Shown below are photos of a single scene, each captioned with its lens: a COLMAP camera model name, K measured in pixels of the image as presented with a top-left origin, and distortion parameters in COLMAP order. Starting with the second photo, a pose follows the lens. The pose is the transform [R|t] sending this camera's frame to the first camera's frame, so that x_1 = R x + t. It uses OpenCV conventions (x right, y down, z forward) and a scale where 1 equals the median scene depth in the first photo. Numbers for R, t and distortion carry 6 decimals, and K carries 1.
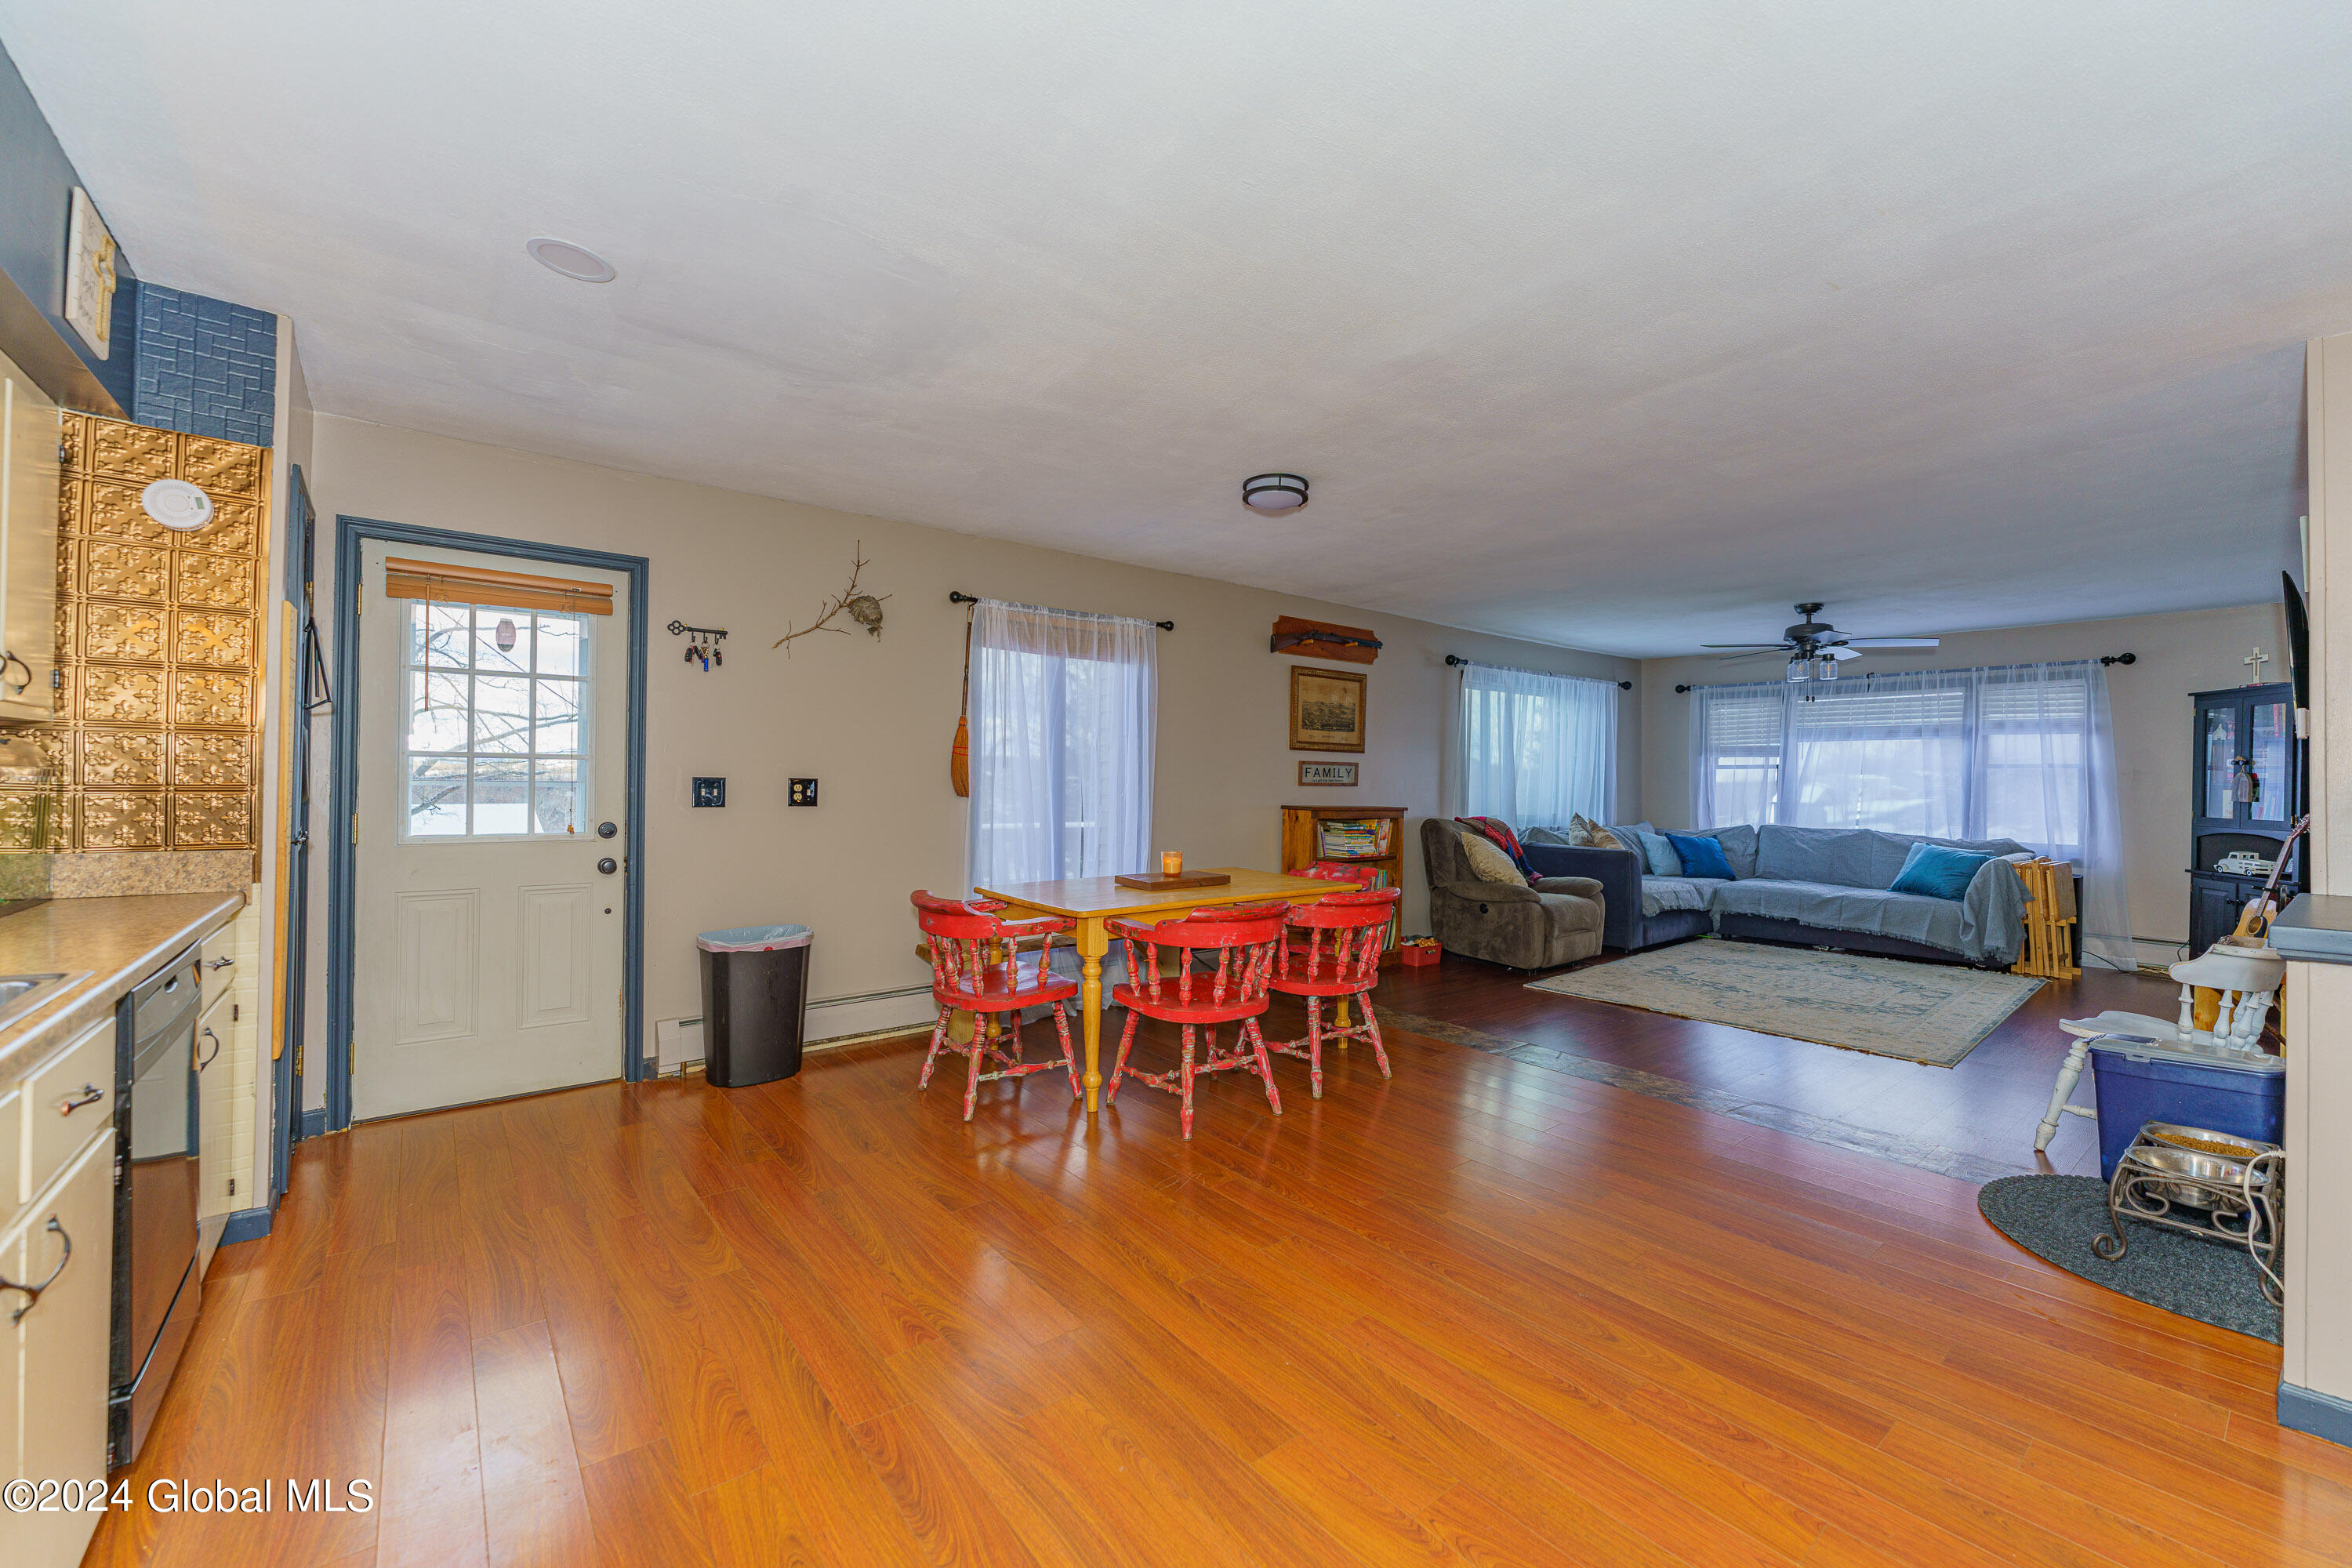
lens RADIAL K [[935.4, 0, 1173.5], [0, 935.4, 777.3], [0, 0, 1]] dist [0.001198, -0.000201]
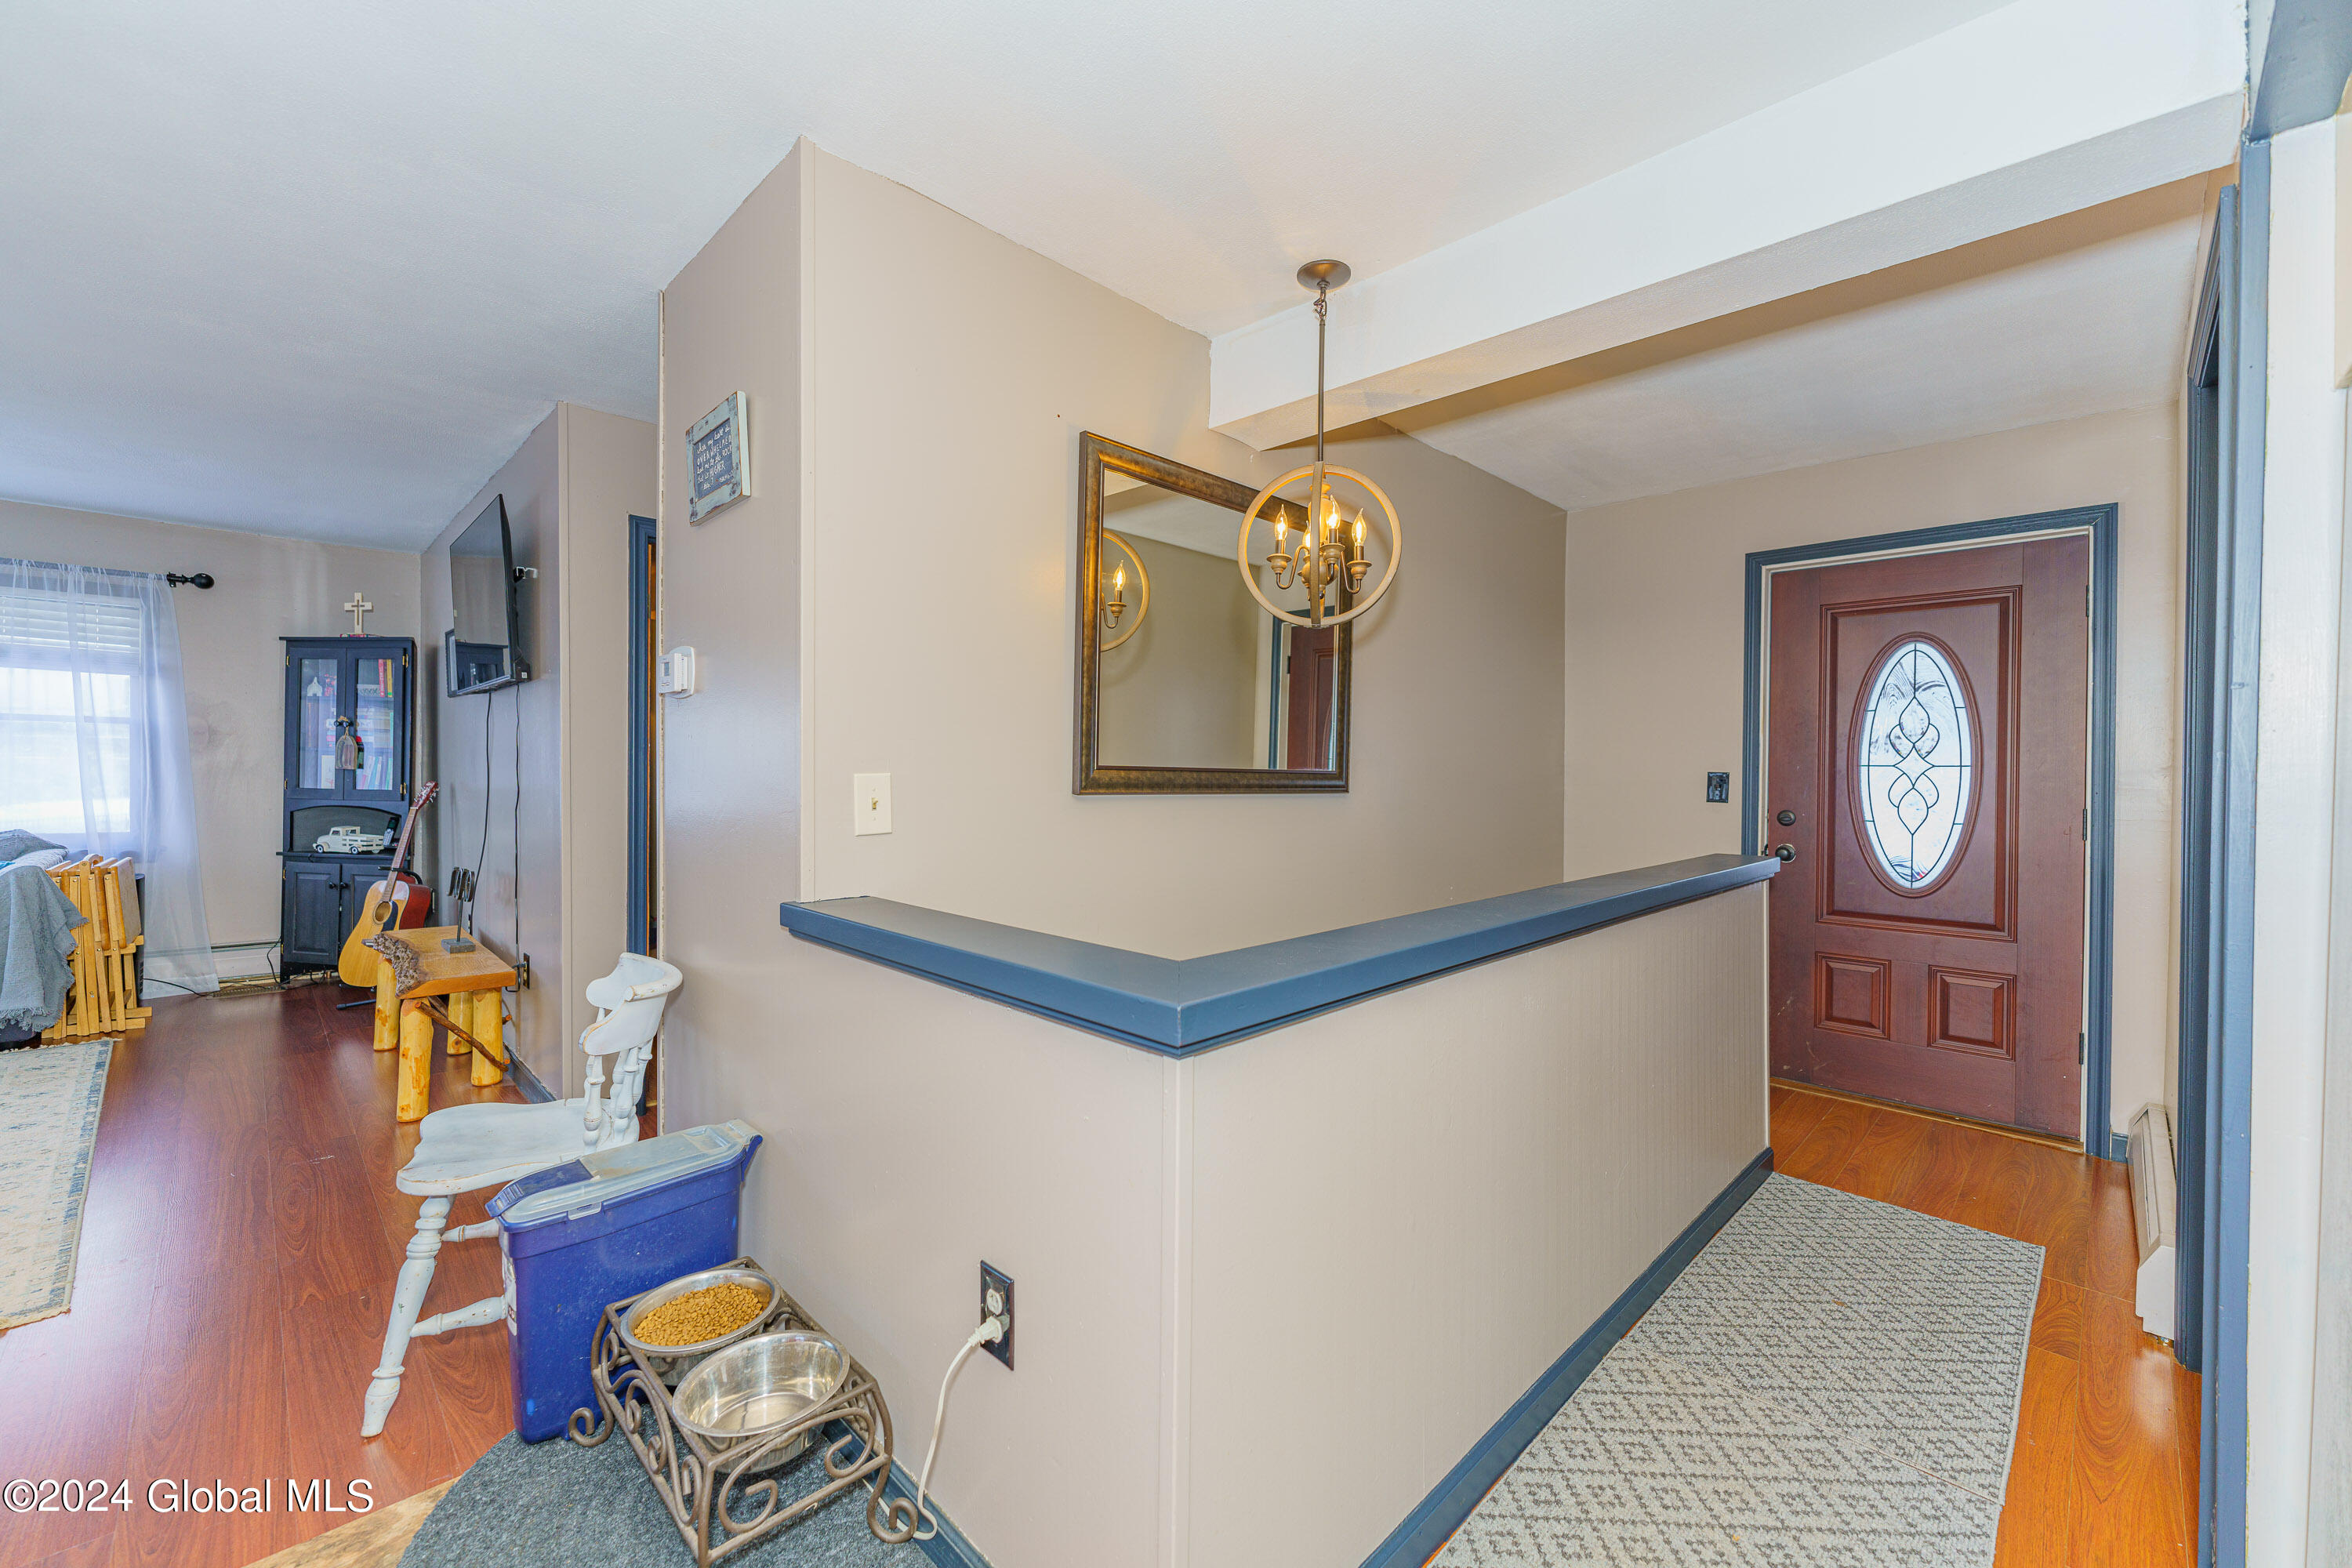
lens RADIAL K [[935.4, 0, 1173.5], [0, 935.4, 777.3], [0, 0, 1]] dist [0.001198, -0.000201]
pose [[-0.113196, -0.021848, 0.993332, 0.182721], [-0.018336, 0.999634, 0.019897, 0.002388], [-0.993403, -0.015962, -0.113555, 0.318257]]
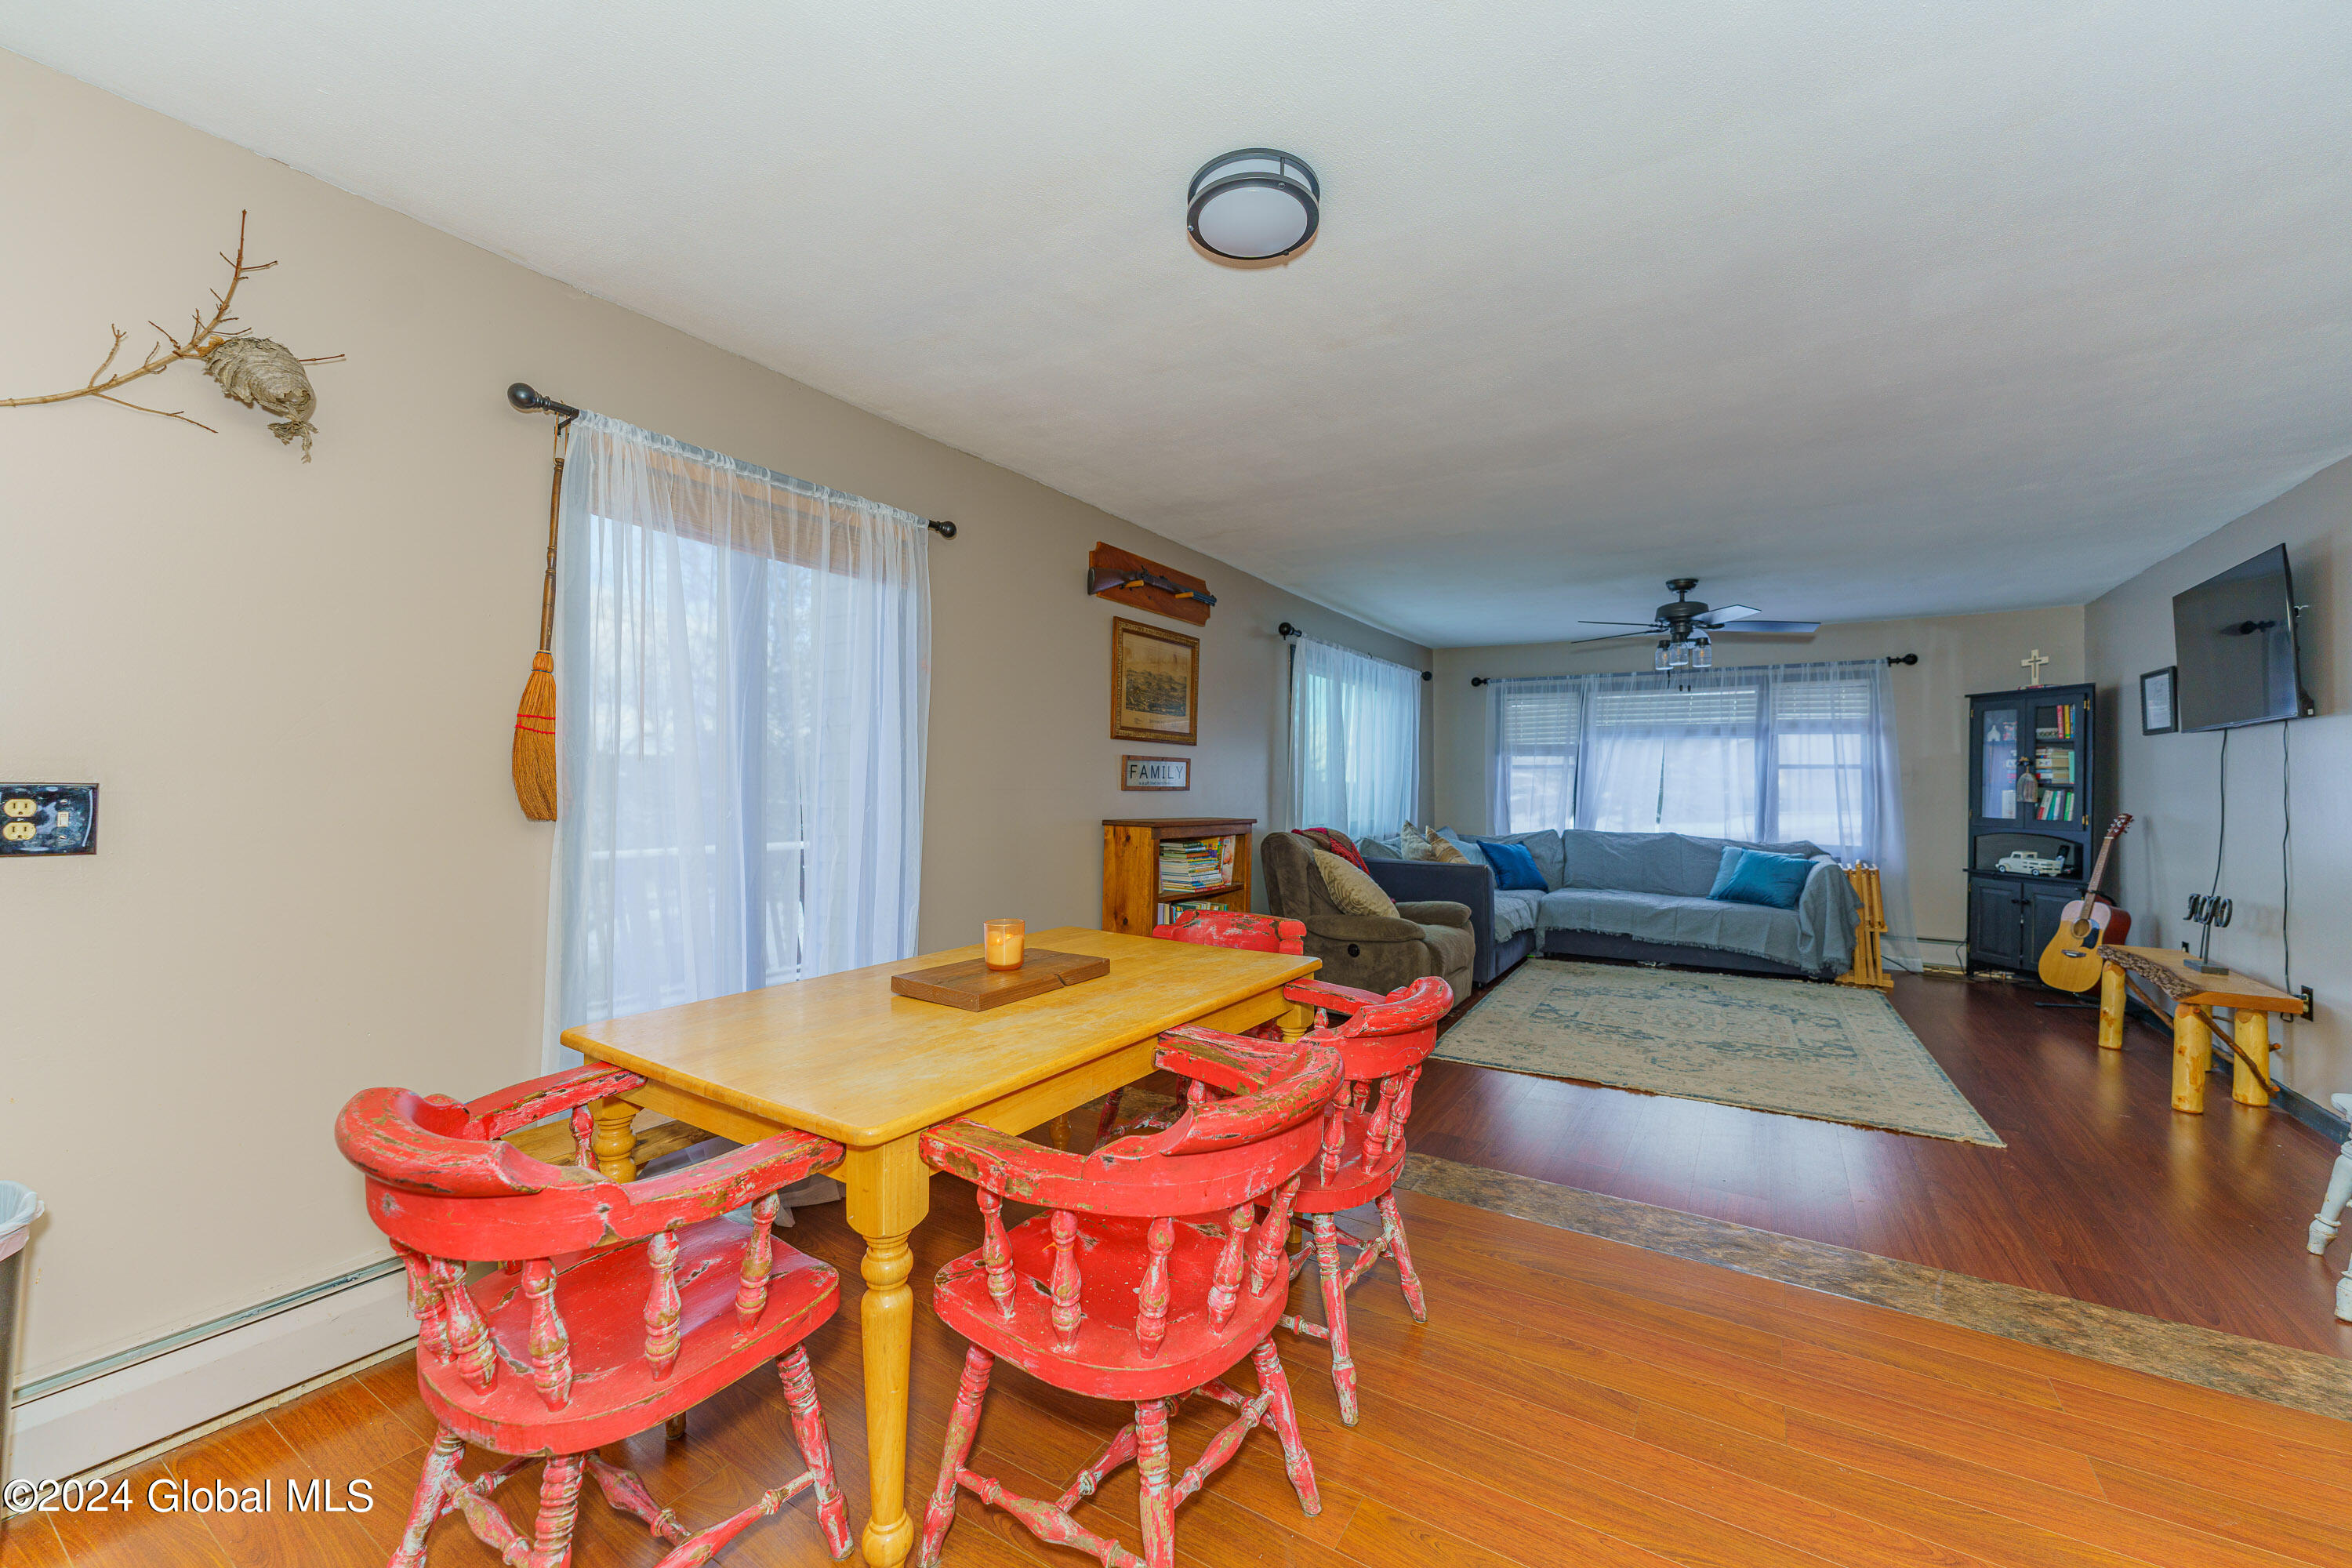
lens RADIAL K [[935.4, 0, 1173.5], [0, 935.4, 777.3], [0, 0, 1]] dist [0.001198, -0.000201]
pose [[0.944187, -0.000524, 0.329409, -0.058255], [0.000922, 0.999999, -0.001051, -0.000219], [-0.329408, 0.001296, 0.944187, 0.328871]]
